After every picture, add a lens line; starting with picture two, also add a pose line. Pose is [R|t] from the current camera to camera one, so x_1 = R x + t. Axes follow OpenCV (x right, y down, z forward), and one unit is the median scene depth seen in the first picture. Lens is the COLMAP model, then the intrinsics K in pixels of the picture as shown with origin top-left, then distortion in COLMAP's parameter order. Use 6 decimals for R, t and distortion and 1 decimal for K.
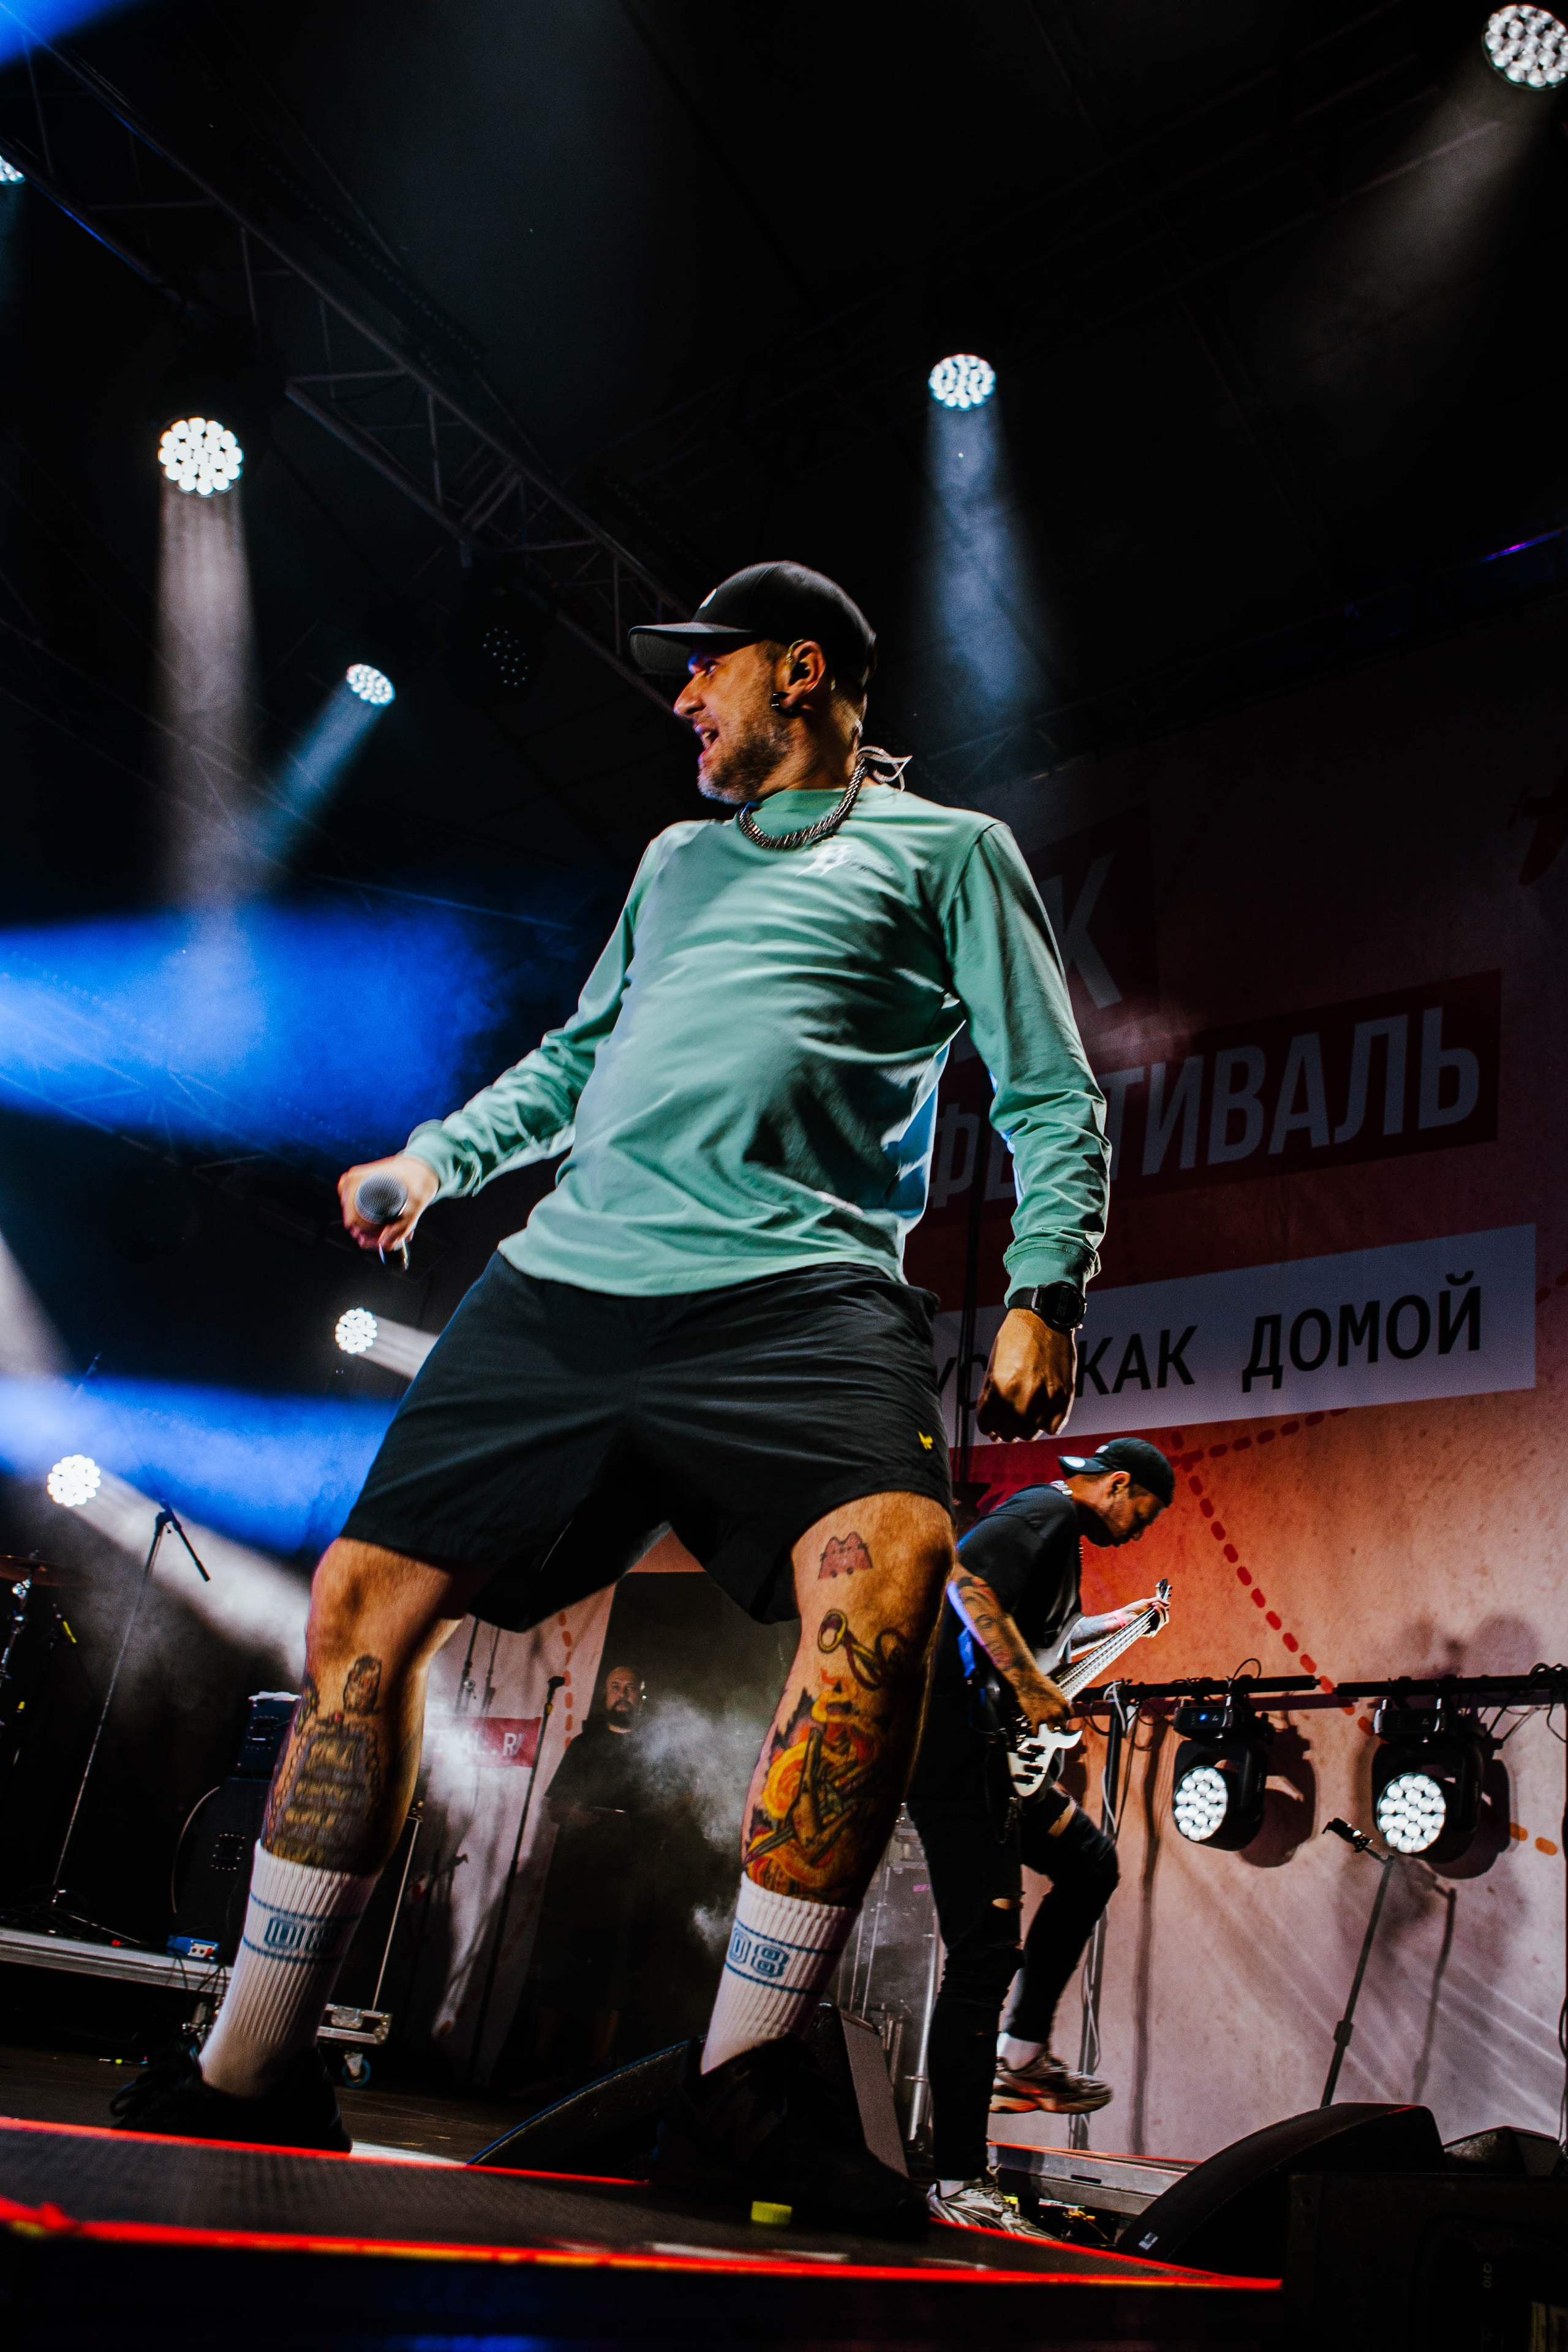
lens RADIAL K [[1891.9, 0, 922.9], [0, 1891.9, 1197.2], [0, 0, 1]] dist [-0.114879, 0.084206]
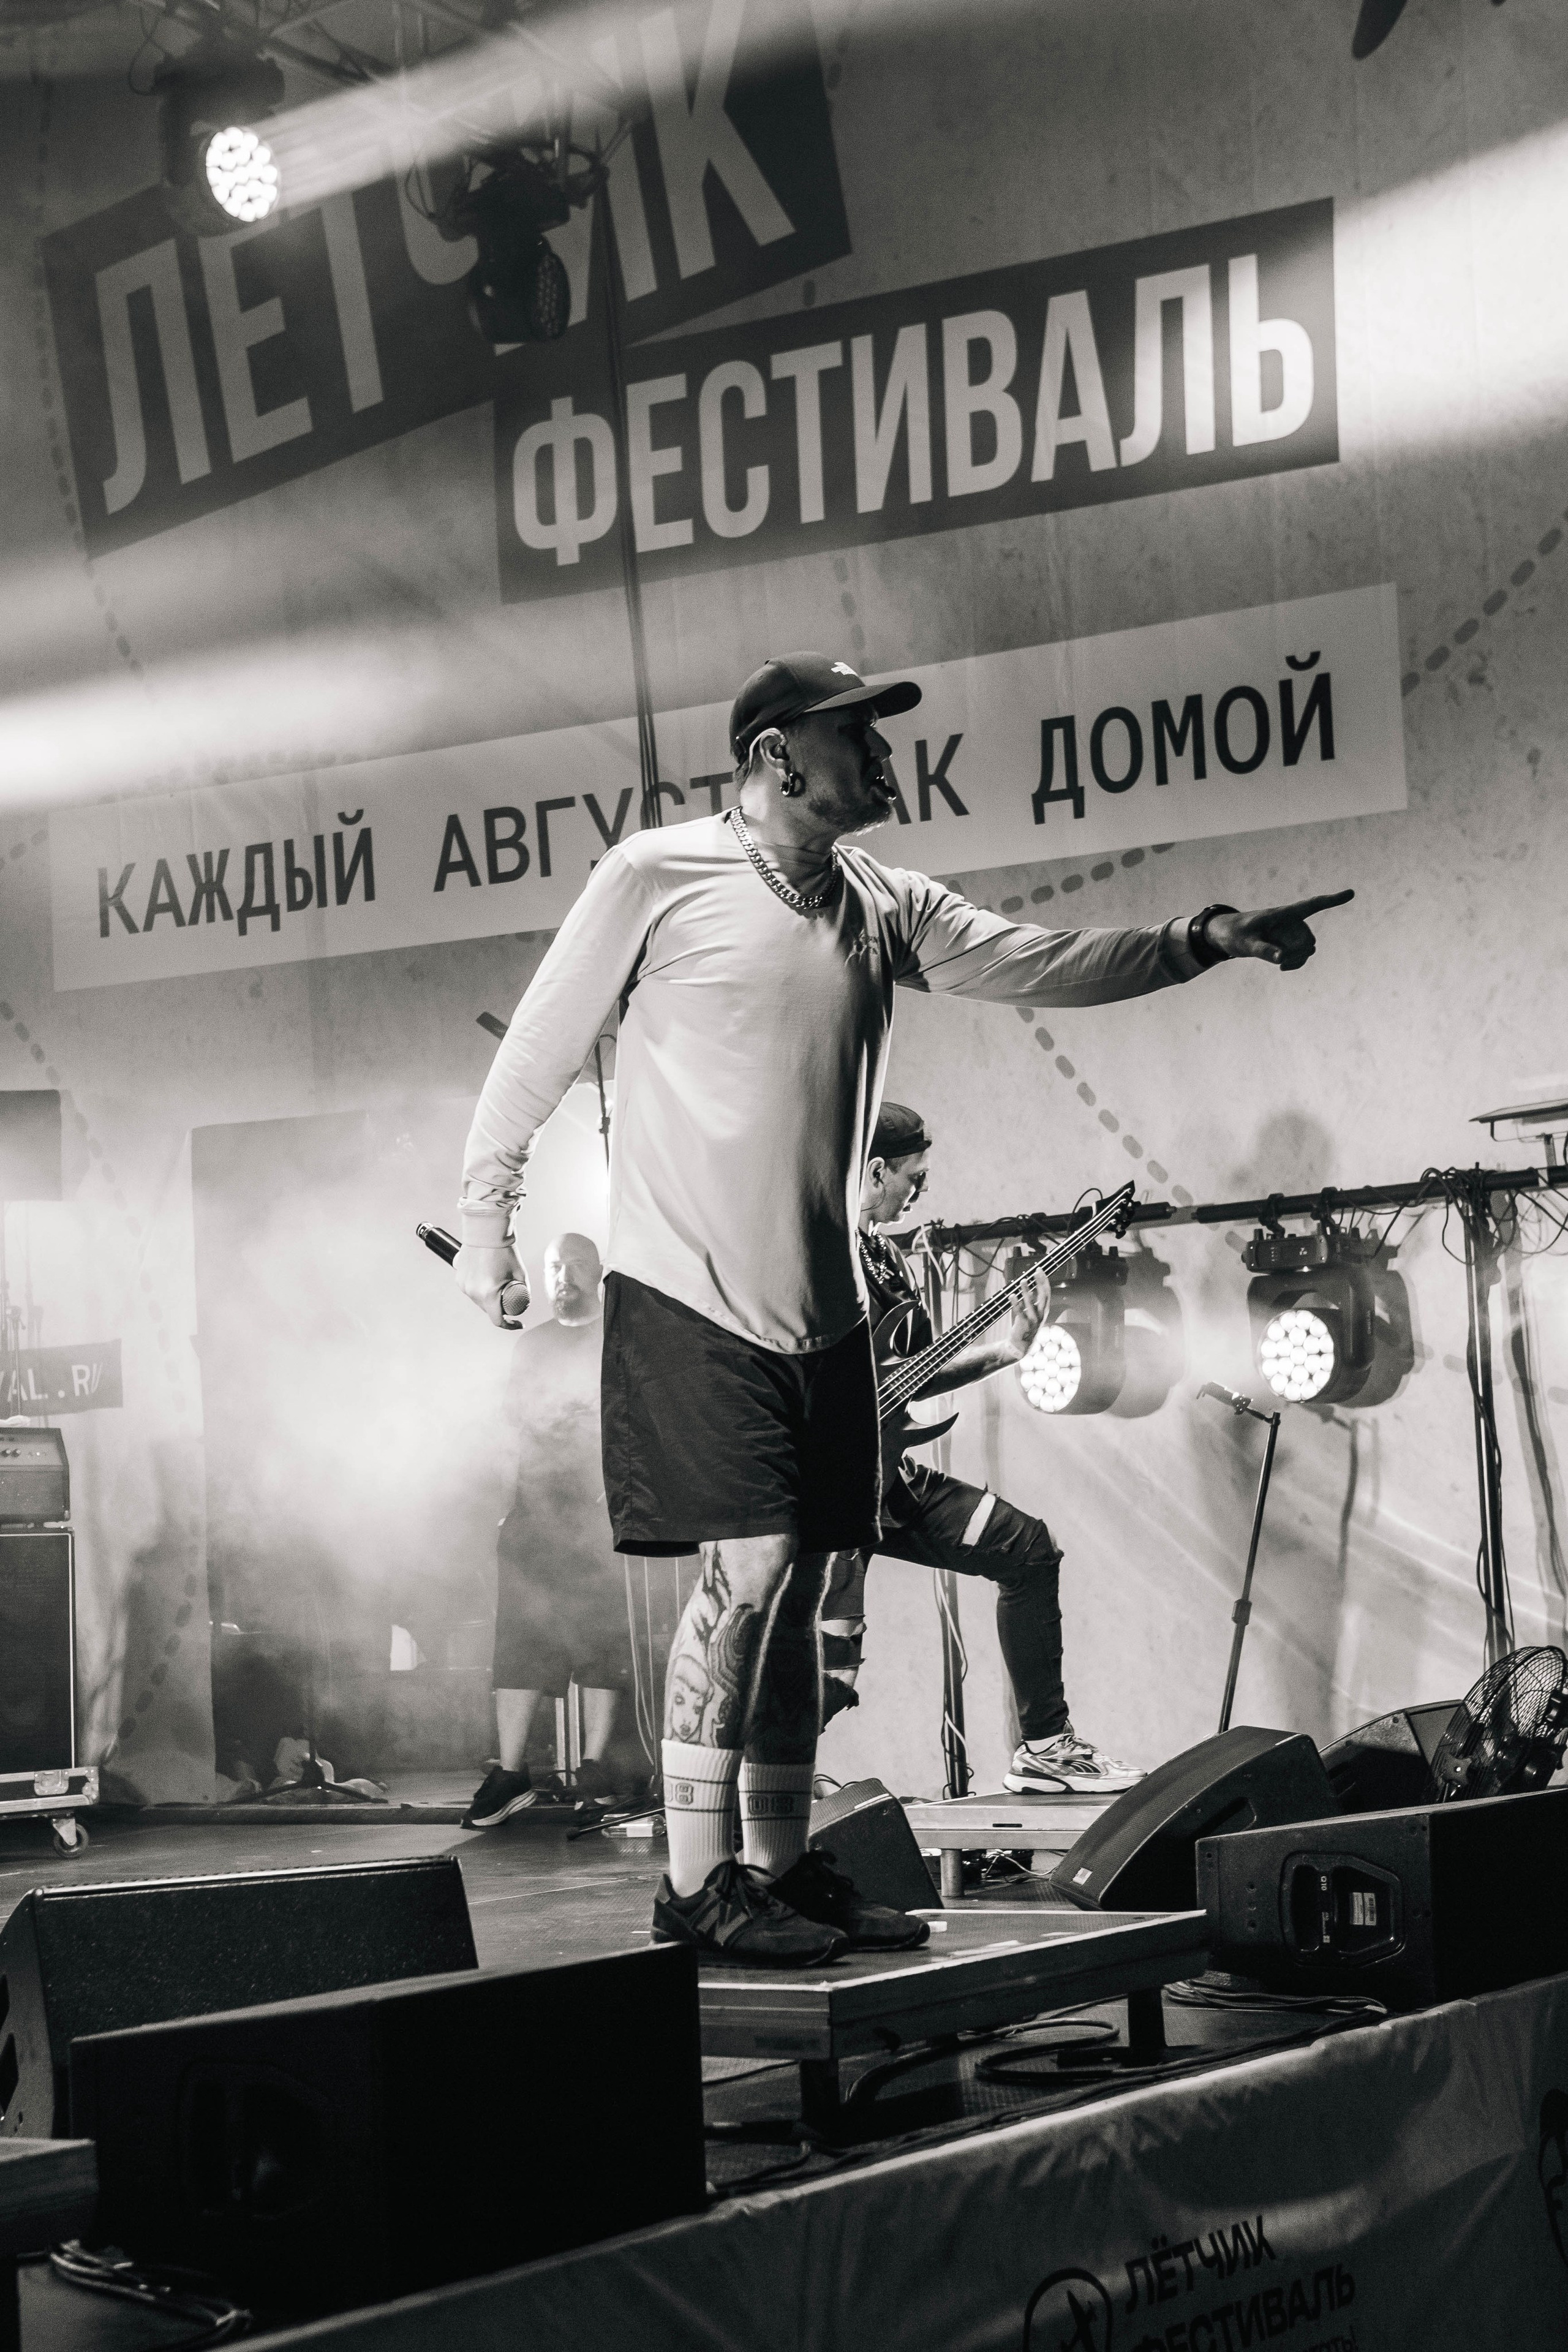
lens RADIAL K [[3853.1, 0, 681.8], [0, 3853.1, 1282.1], [0, 0, 1]] dist [0.028669, 0.000000]
pose [[0.983736, -0.169180, 0.060345, -0.100628], [0.135988, 0.920971, 0.365130, -0.330470], [-0.117349, -0.350985, 0.928999, -0.519088]]
